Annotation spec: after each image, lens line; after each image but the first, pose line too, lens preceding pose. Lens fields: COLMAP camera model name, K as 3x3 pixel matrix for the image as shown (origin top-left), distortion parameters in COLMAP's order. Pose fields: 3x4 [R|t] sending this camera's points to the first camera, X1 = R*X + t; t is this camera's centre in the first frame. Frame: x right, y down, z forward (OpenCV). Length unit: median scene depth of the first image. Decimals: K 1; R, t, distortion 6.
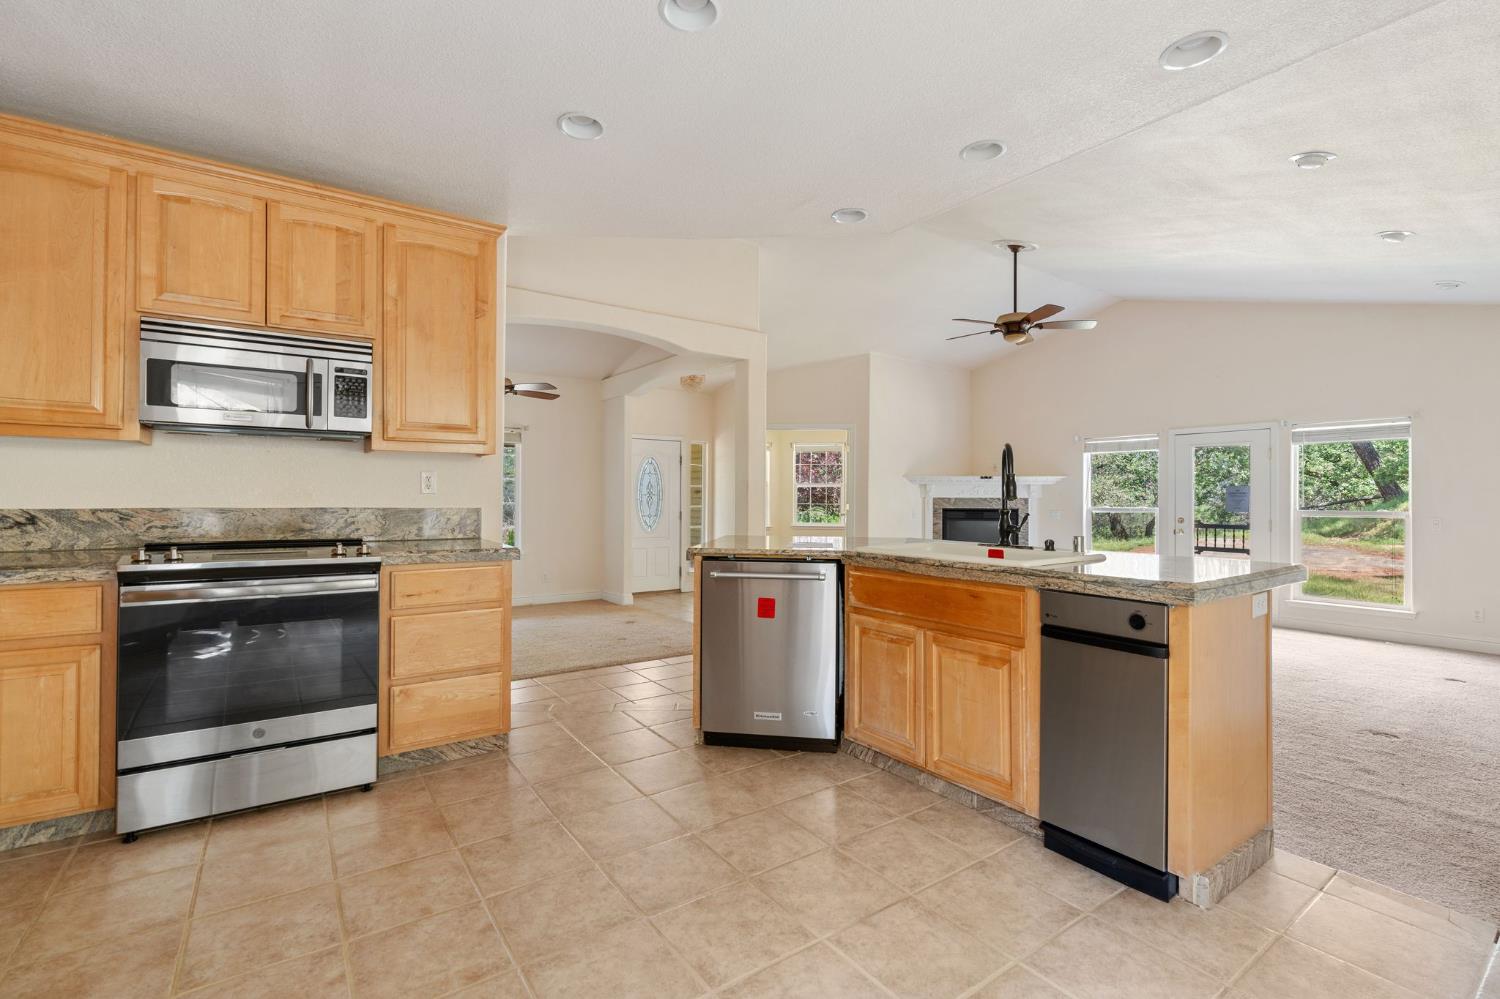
lens RADIAL K [[678.9, 0, 735.3], [0, 678.9, 482.4], [0, 0, 1]] dist [-0.001960, 0.000123]
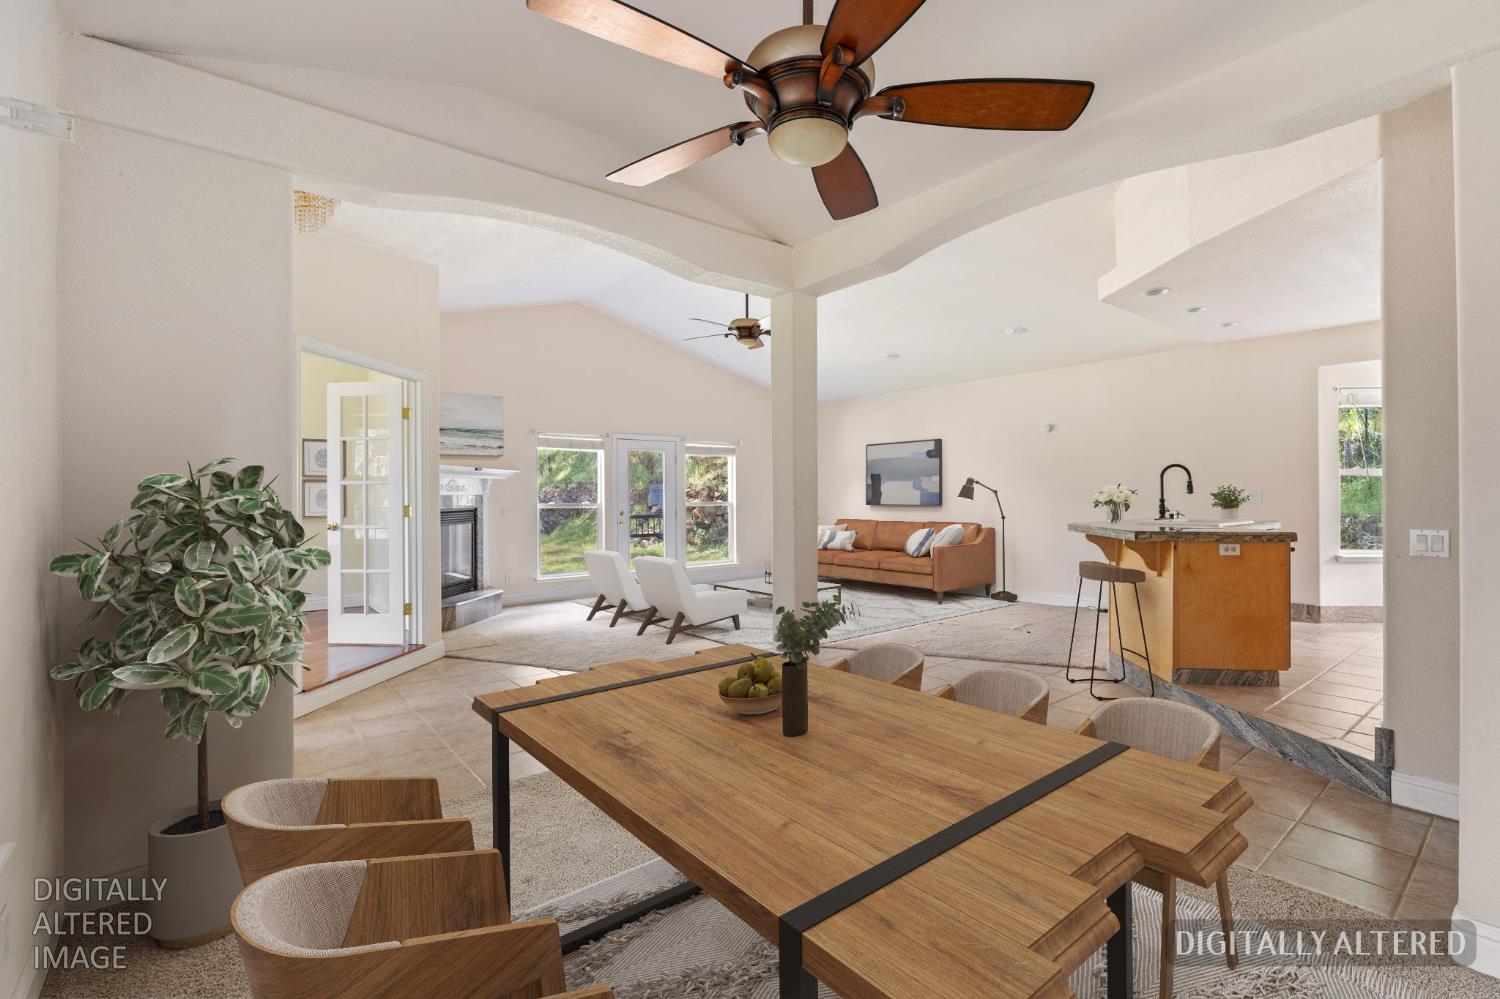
lens RADIAL K [[678.9, 0, 735.3], [0, 678.9, 482.4], [0, 0, 1]] dist [-0.001960, 0.000123]
pose [[-0.057054, 0.011154, 0.998309, -0.547616], [-0.018286, 0.999758, -0.012215, 0.015596], [-0.998204, -0.018952, -0.056836, 0.939248]]
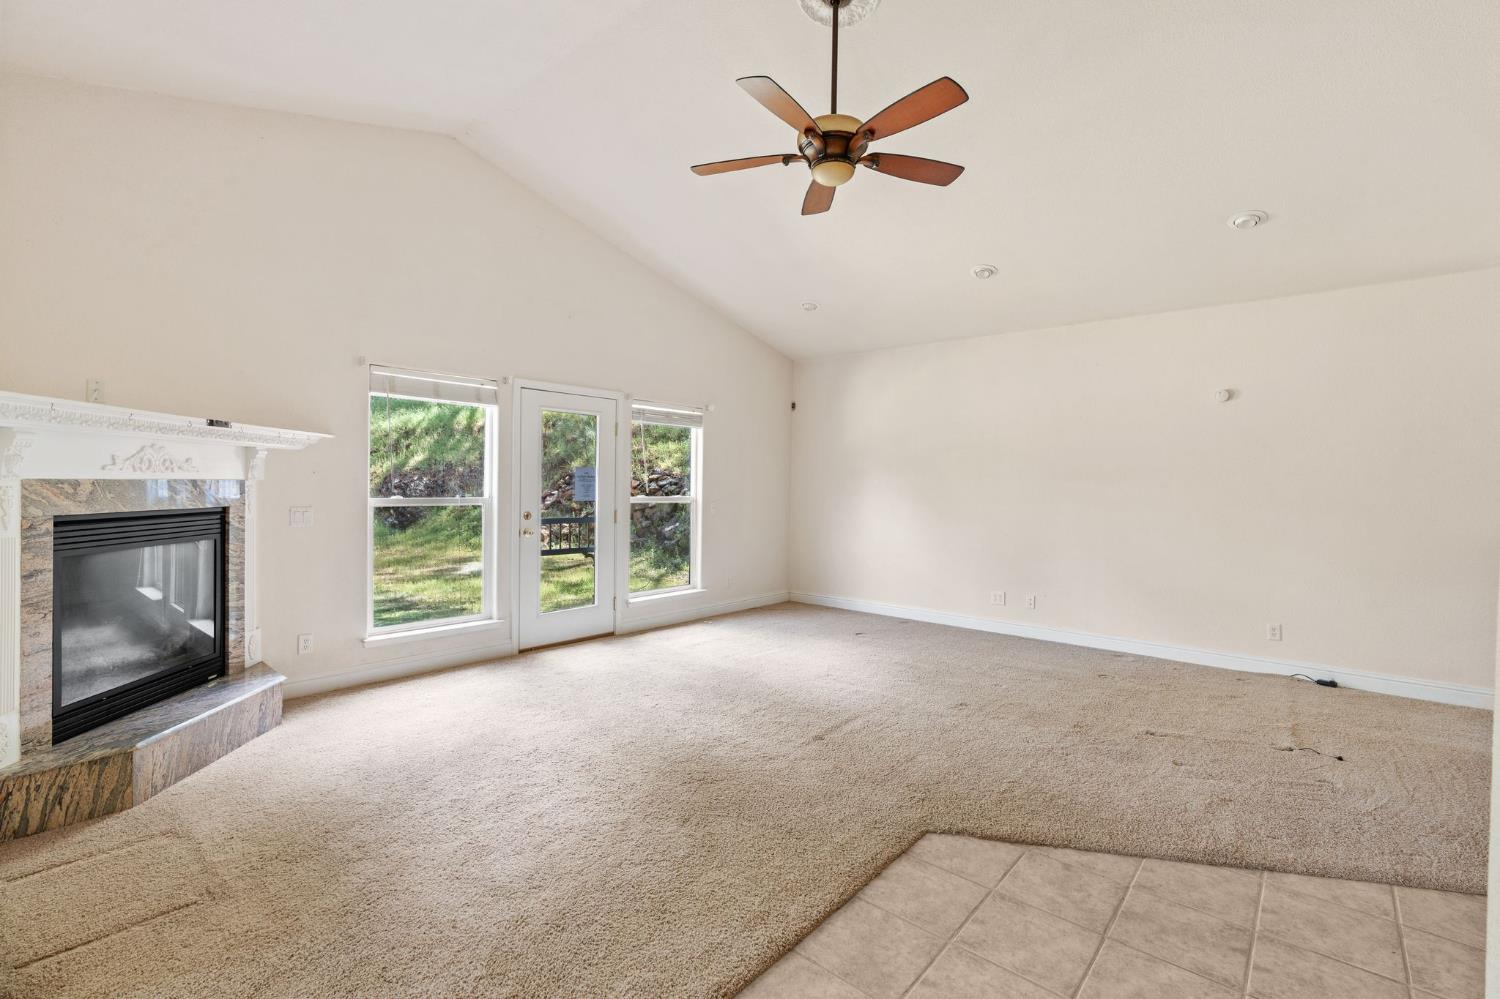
lens RADIAL K [[678.9, 0, 735.3], [0, 678.9, 482.4], [0, 0, 1]] dist [-0.001960, 0.000123]
pose [[-0.234576, -0.010832, 0.972037, -0.049194], [-0.039775, 0.999207, 0.001536, 0.015407], [-0.971284, -0.038303, -0.234821, 1.031290]]
